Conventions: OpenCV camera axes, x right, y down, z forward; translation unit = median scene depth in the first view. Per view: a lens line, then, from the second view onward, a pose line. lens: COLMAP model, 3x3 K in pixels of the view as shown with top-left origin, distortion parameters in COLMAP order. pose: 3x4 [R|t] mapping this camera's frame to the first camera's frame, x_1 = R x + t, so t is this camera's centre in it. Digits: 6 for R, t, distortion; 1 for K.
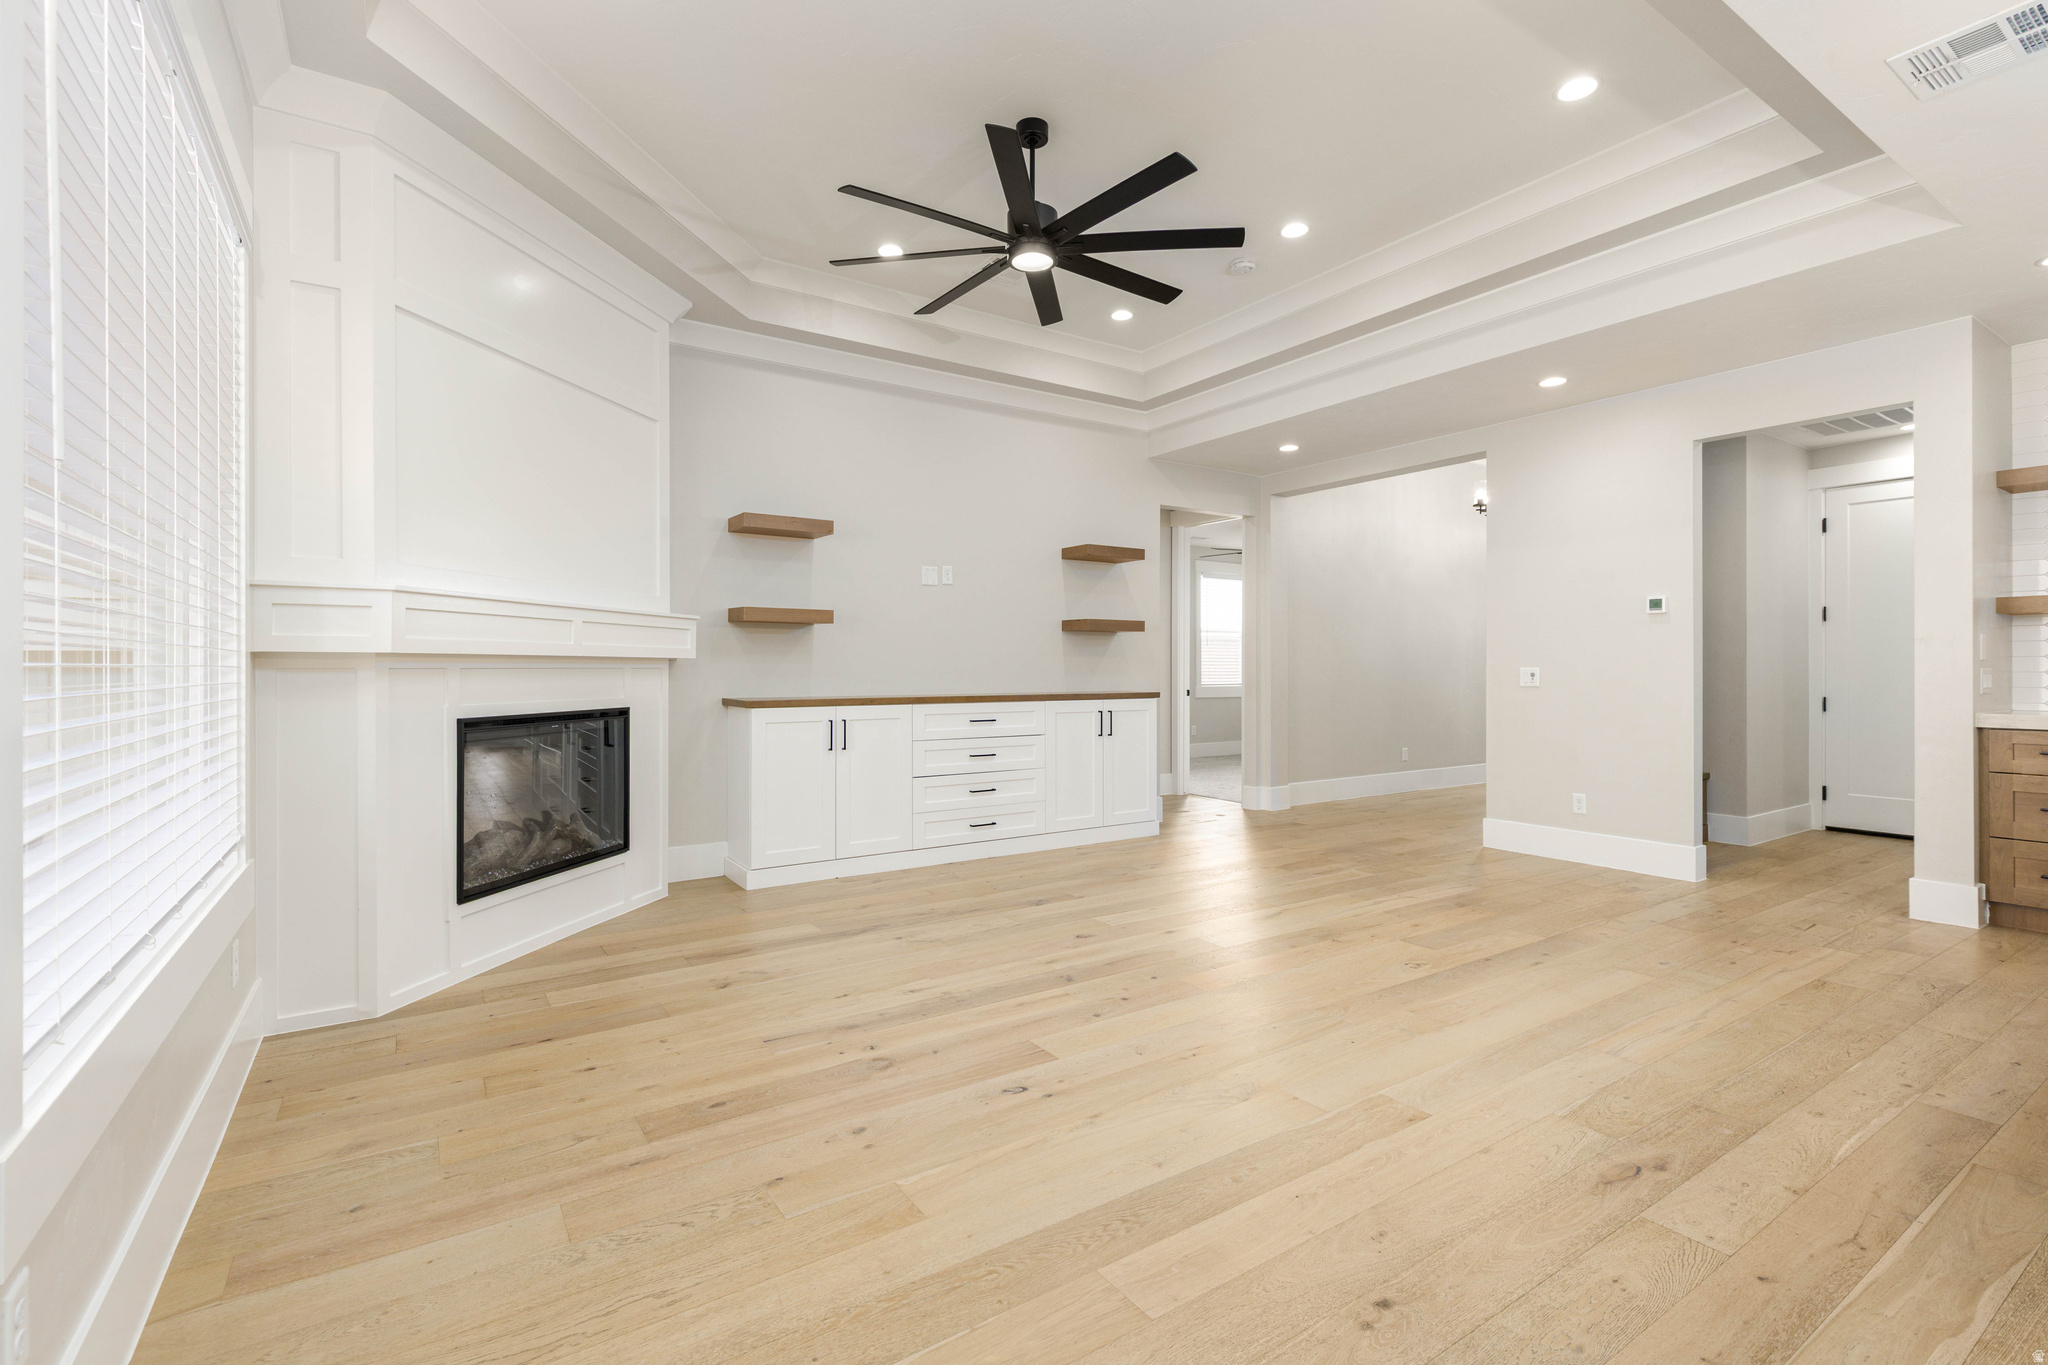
lens RADIAL K [[922.2, 0, 1031.3], [0, 922.2, 671.2], [0, 0, 1]] dist [0.008661, 0.000089]
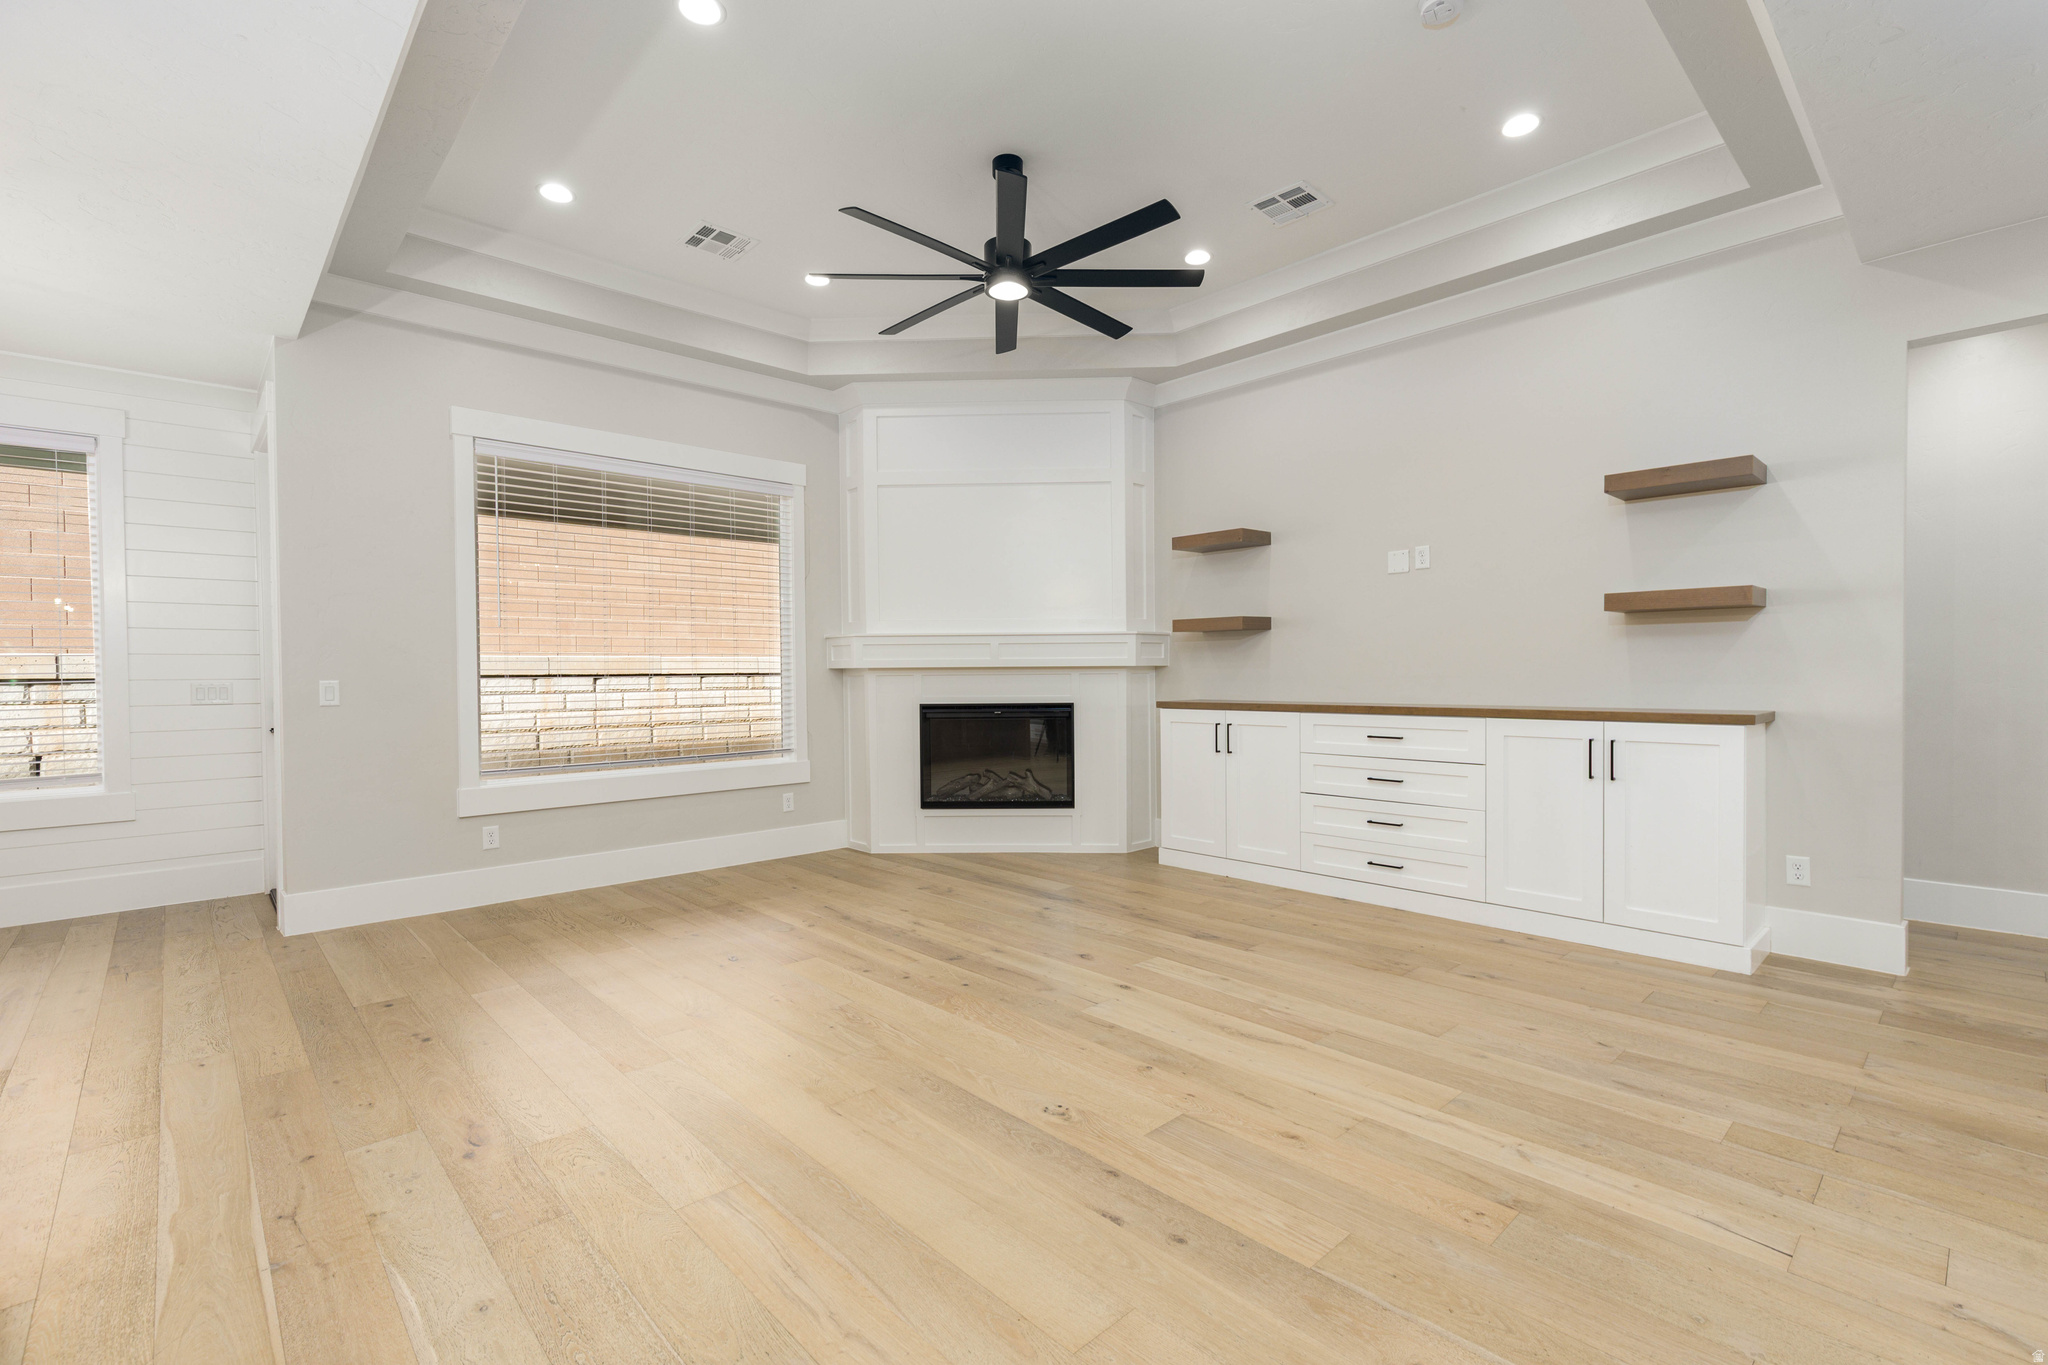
lens RADIAL K [[922.2, 0, 1032.6], [0, 922.2, 686.1], [0, 0, 1]] dist [0.008661, 0.000089]
pose [[0.159519, 0.012374, -0.987117, 1.079556], [0.003849, 0.999906, 0.013157, -0.004470], [0.987187, -0.005898, 0.159456, 0.874984]]
